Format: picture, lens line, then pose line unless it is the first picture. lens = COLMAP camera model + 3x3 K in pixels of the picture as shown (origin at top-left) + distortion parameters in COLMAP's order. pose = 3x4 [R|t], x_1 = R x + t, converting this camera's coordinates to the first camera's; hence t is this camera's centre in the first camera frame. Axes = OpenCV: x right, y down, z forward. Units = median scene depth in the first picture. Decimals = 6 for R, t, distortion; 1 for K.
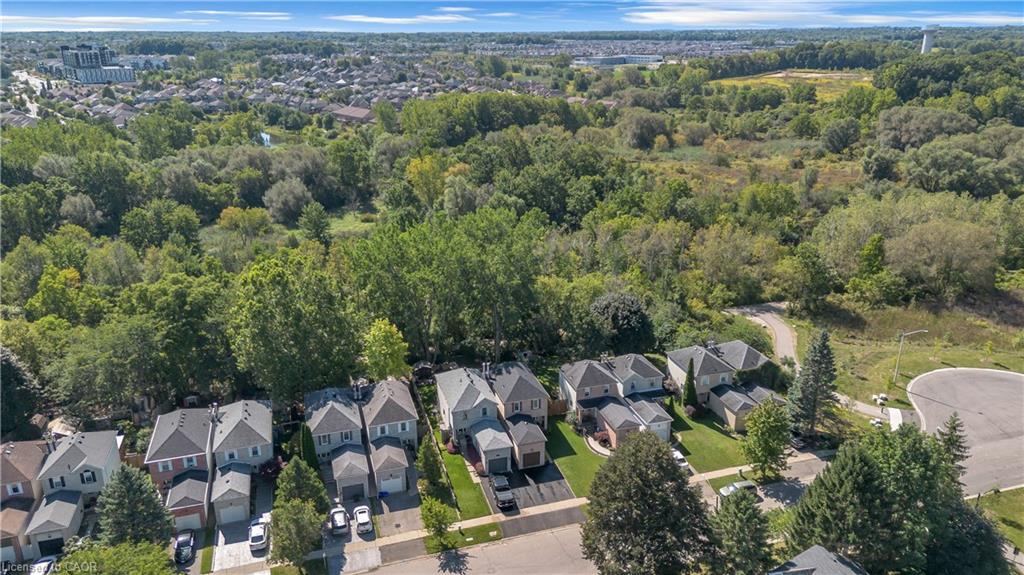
lens RADIAL K [[727.2, 0, 512.0], [0, 727.2, 287.5], [0, 0, 1]] dist [0.070465, -0.064423]
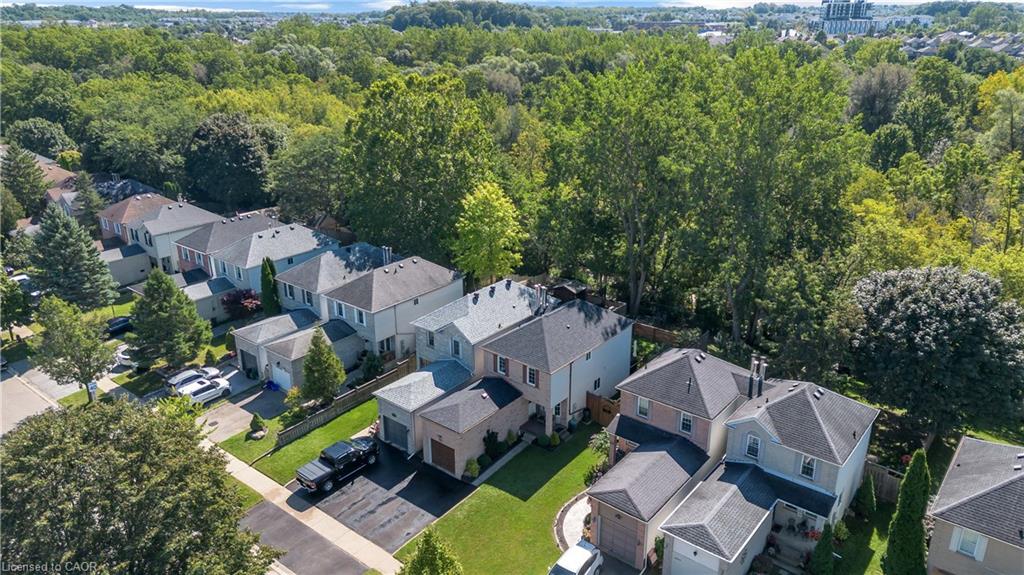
lens RADIAL K [[727.2, 0, 512.0], [0, 727.2, 287.5], [0, 0, 1]] dist [0.070465, -0.064423]
pose [[0.558541, 0.294357, -0.775491, 0.371109], [-0.274120, 0.947891, 0.162363, 0.020751], [0.782873, 0.121891, 0.610125, 0.620467]]
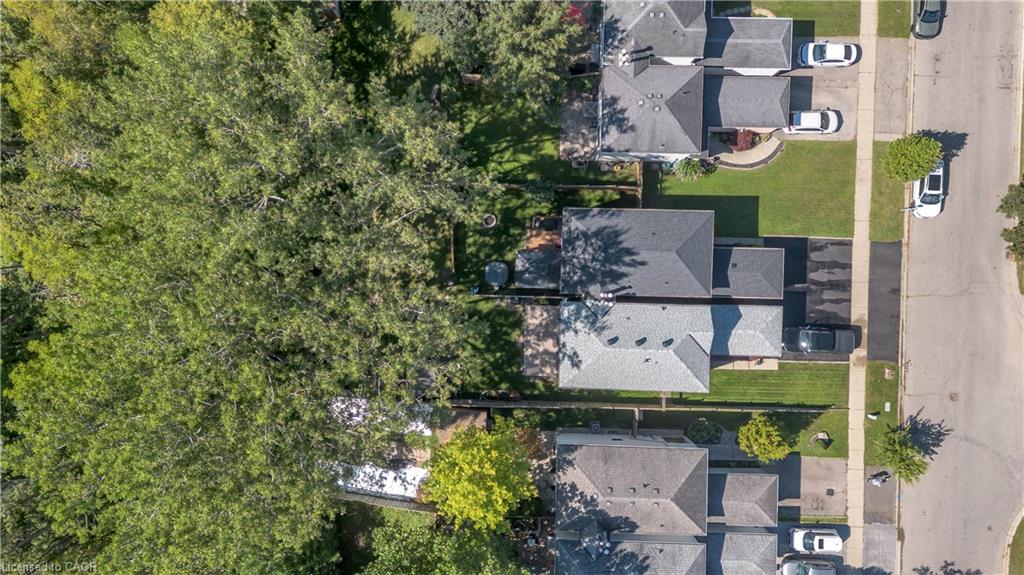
lens RADIAL K [[727.2, 0, 512.0], [0, 727.2, 287.5], [0, 0, 1]] dist [0.070465, -0.064423]
pose [[0.312637, -0.949810, -0.010950, -0.041053], [0.317385, 0.093590, 0.943667, -0.386985], [-0.895279, -0.298500, 0.330715, 0.865057]]
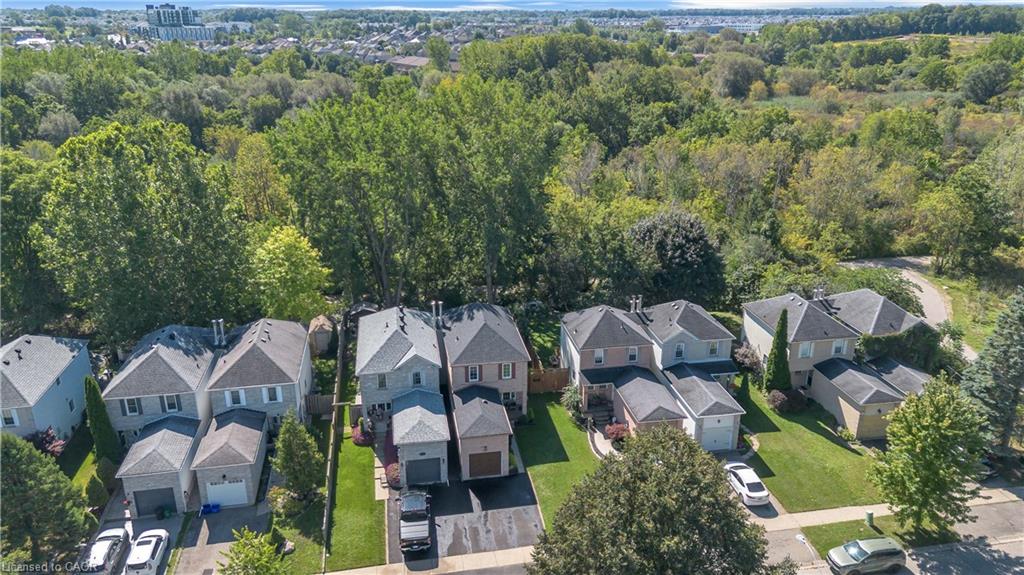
lens RADIAL K [[727.2, 0, 512.0], [0, 727.2, 287.5], [0, 0, 1]] dist [0.070465, -0.064423]
pose [[0.992420, 0.045577, -0.114127, 0.093569], [-0.043157, 0.998790, 0.023587, 0.072685], [0.115064, -0.018483, 0.993186, 0.383950]]
